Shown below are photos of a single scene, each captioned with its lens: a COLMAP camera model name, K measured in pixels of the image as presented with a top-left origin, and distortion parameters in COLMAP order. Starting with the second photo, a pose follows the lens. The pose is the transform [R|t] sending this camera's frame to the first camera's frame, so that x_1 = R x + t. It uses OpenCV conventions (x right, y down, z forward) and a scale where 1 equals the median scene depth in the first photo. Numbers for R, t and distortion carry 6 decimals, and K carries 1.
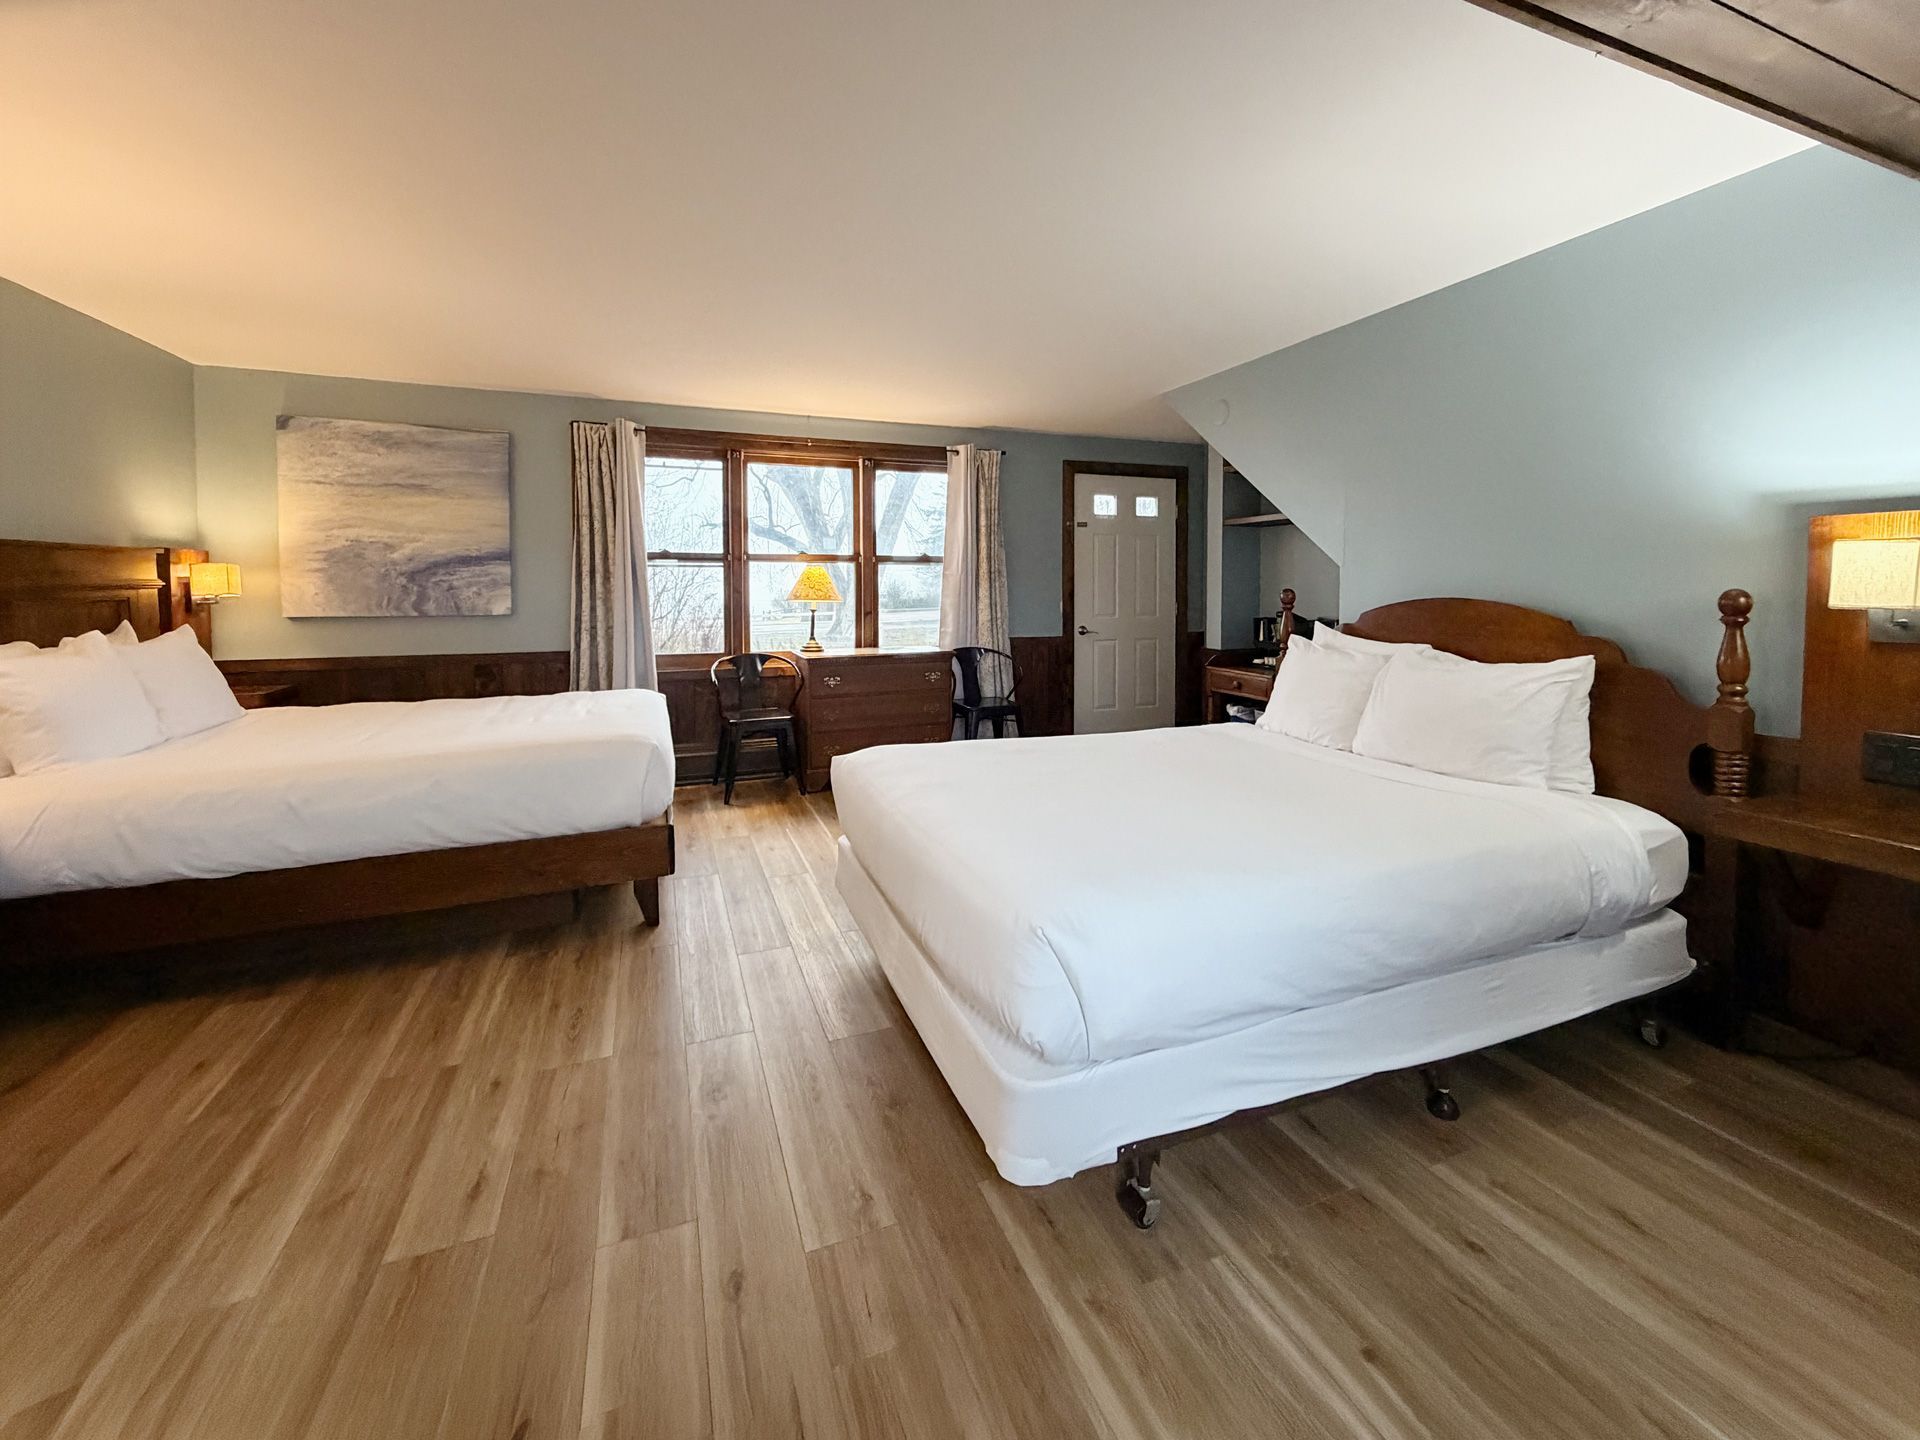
lens RADIAL K [[782.9, 0, 967.3], [0, 782.9, 613.0], [0, 0, 1]] dist [-0.000473, -0.000071]
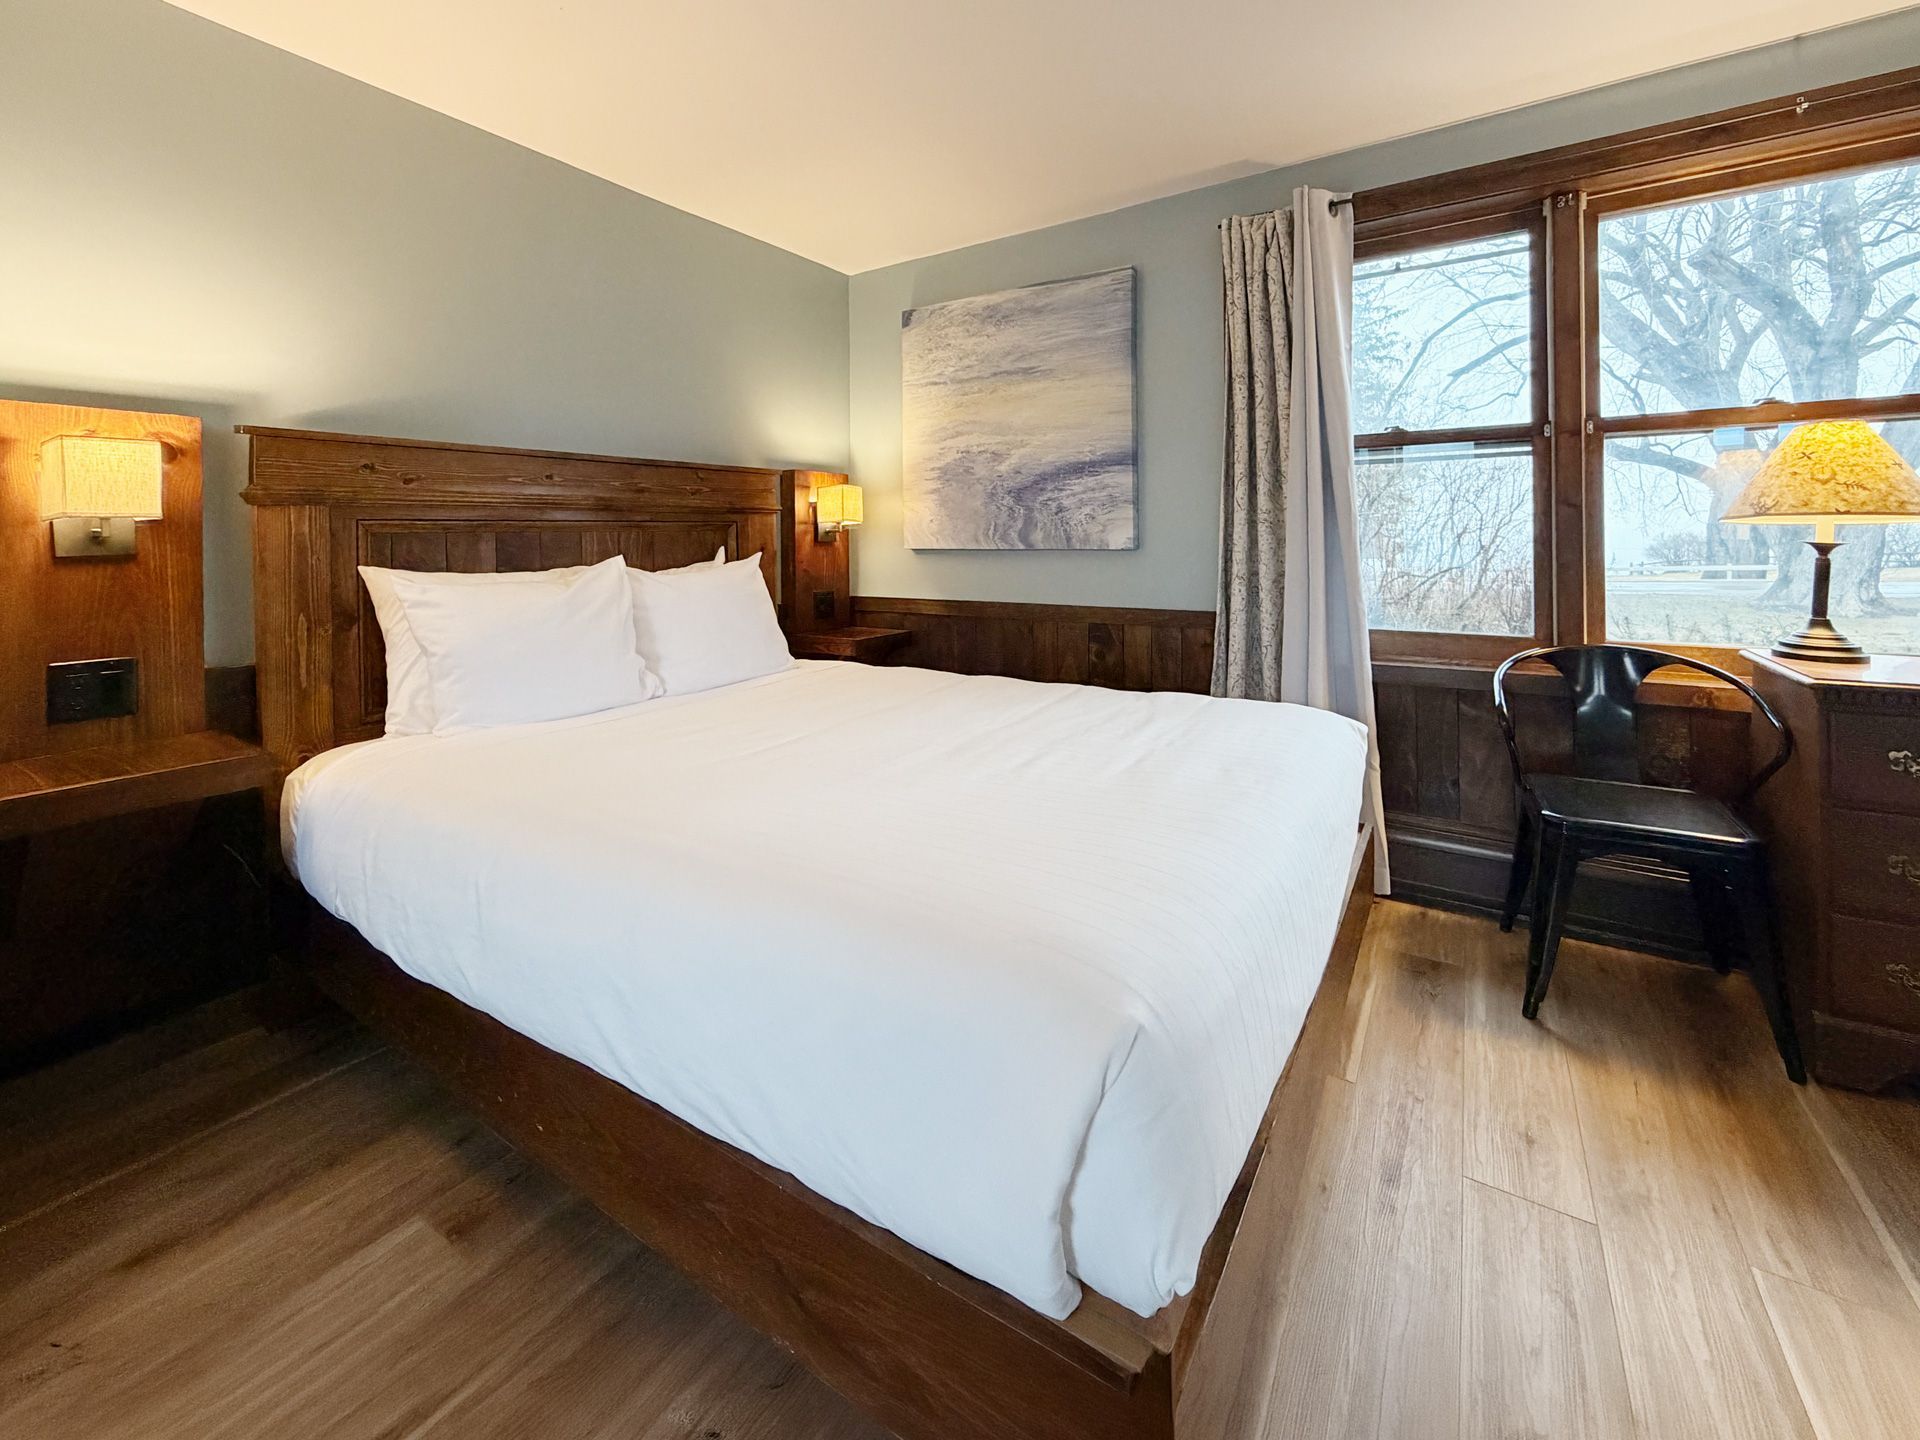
lens RADIAL K [[795.8, 0, 933.0], [0, 795.8, 536.3], [0, 0, 1]] dist [-0.000022, -0.000030]
pose [[0.560742, -0.007287, -0.827958, -0.136785], [-0.018727, 0.999594, -0.021480, 0.008886], [0.827779, 0.027550, 0.560378, 0.503199]]
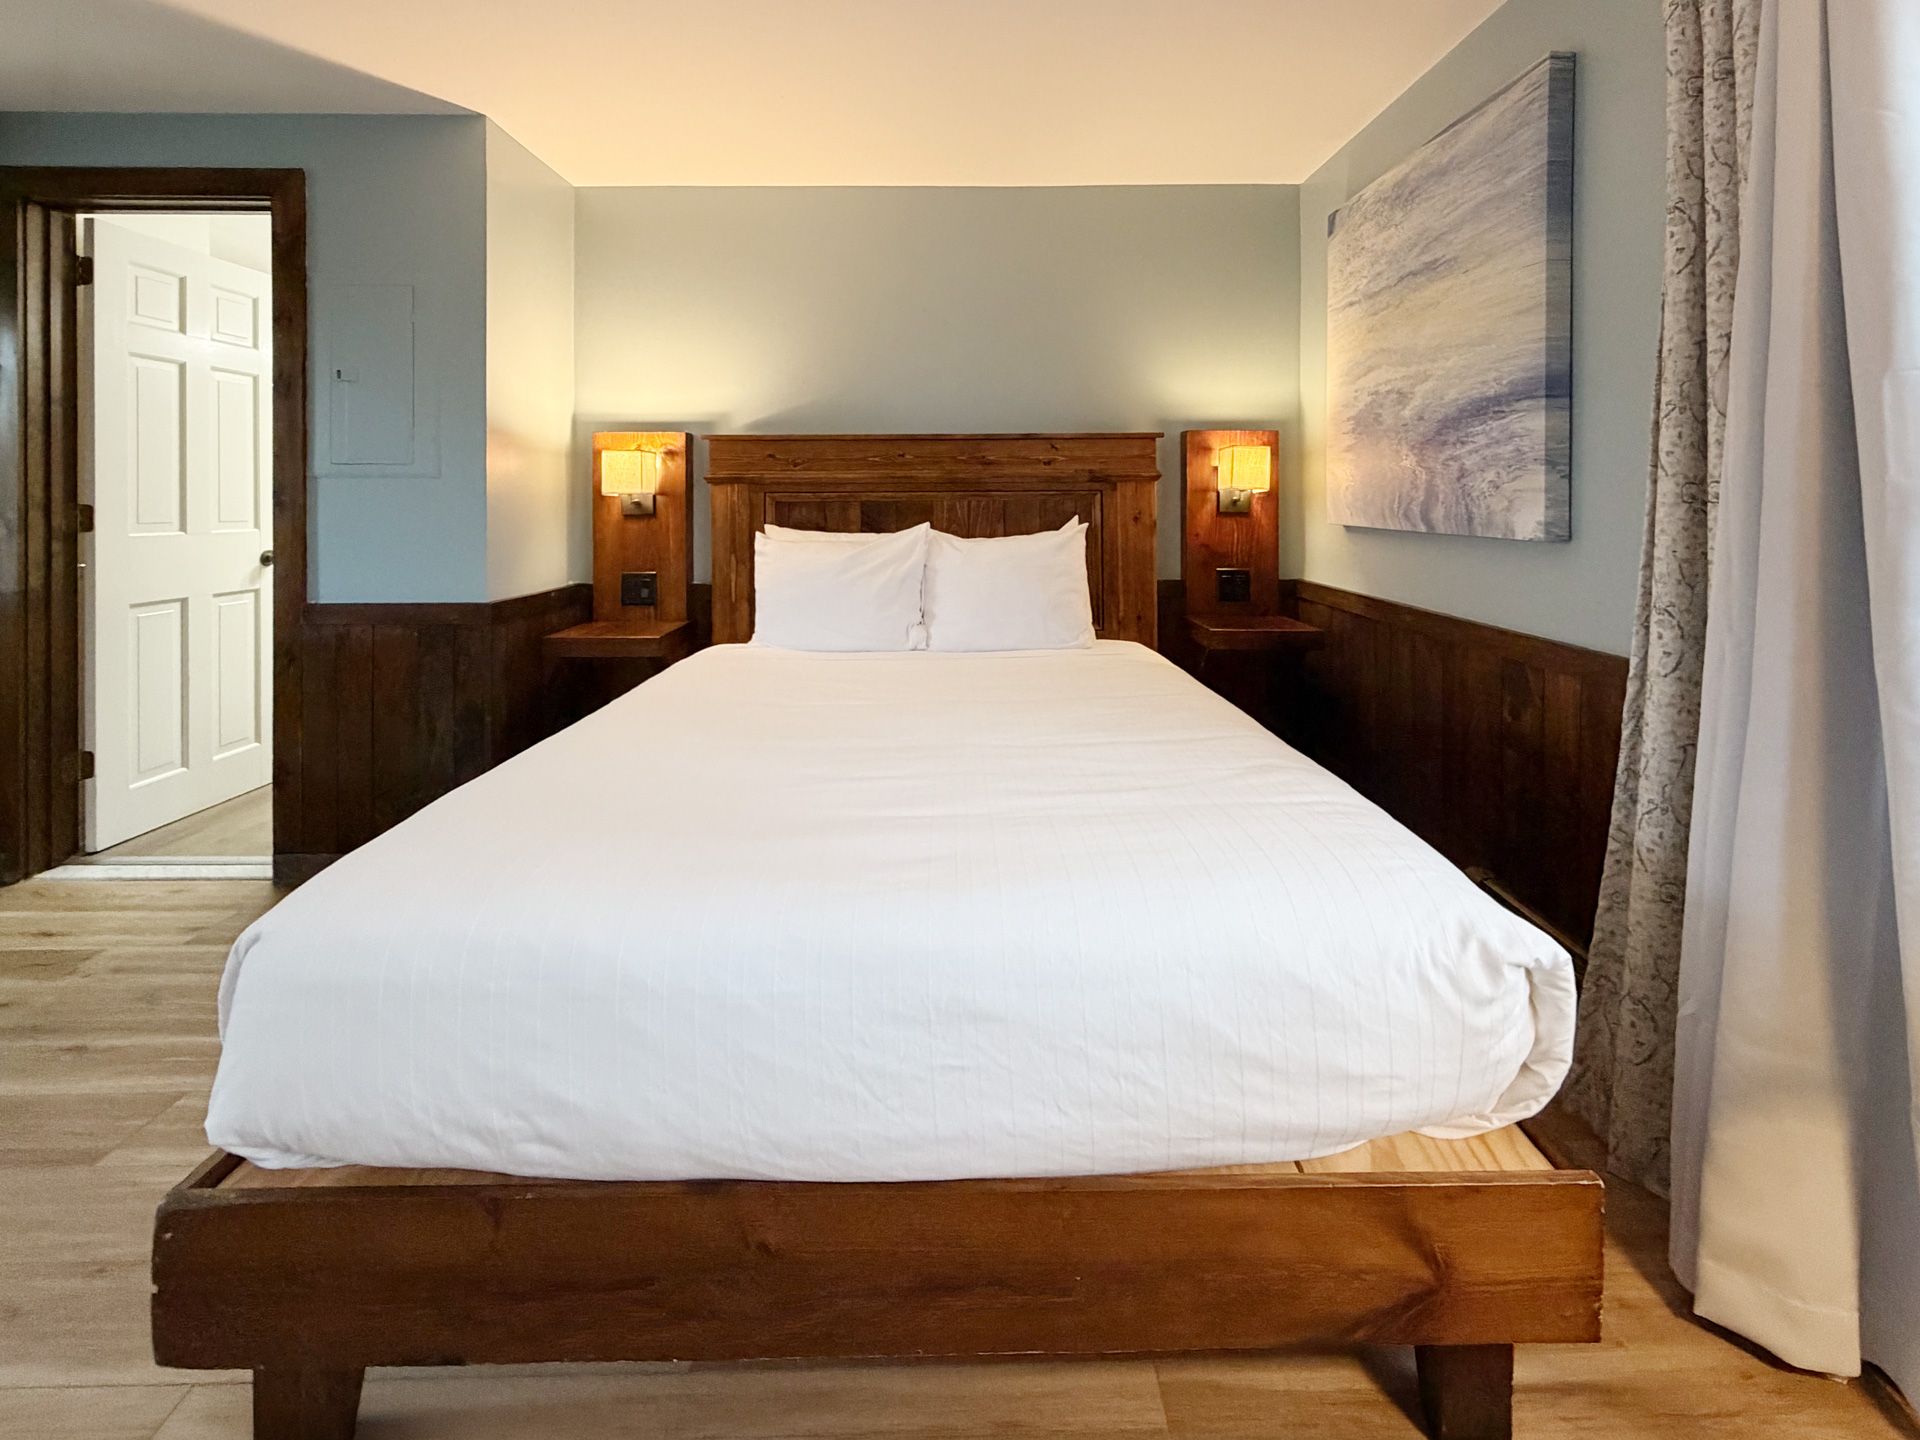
lens RADIAL K [[818.8, 0, 953.5], [0, 818.8, 498.5], [0, 0, 1]] dist [-0.000780, -0.000225]
pose [[-0.363900, 0.004100, -0.931429, -0.117058], [-0.032015, 0.999344, 0.016907, -0.016053], [0.930888, 0.035972, -0.363530, 0.884546]]
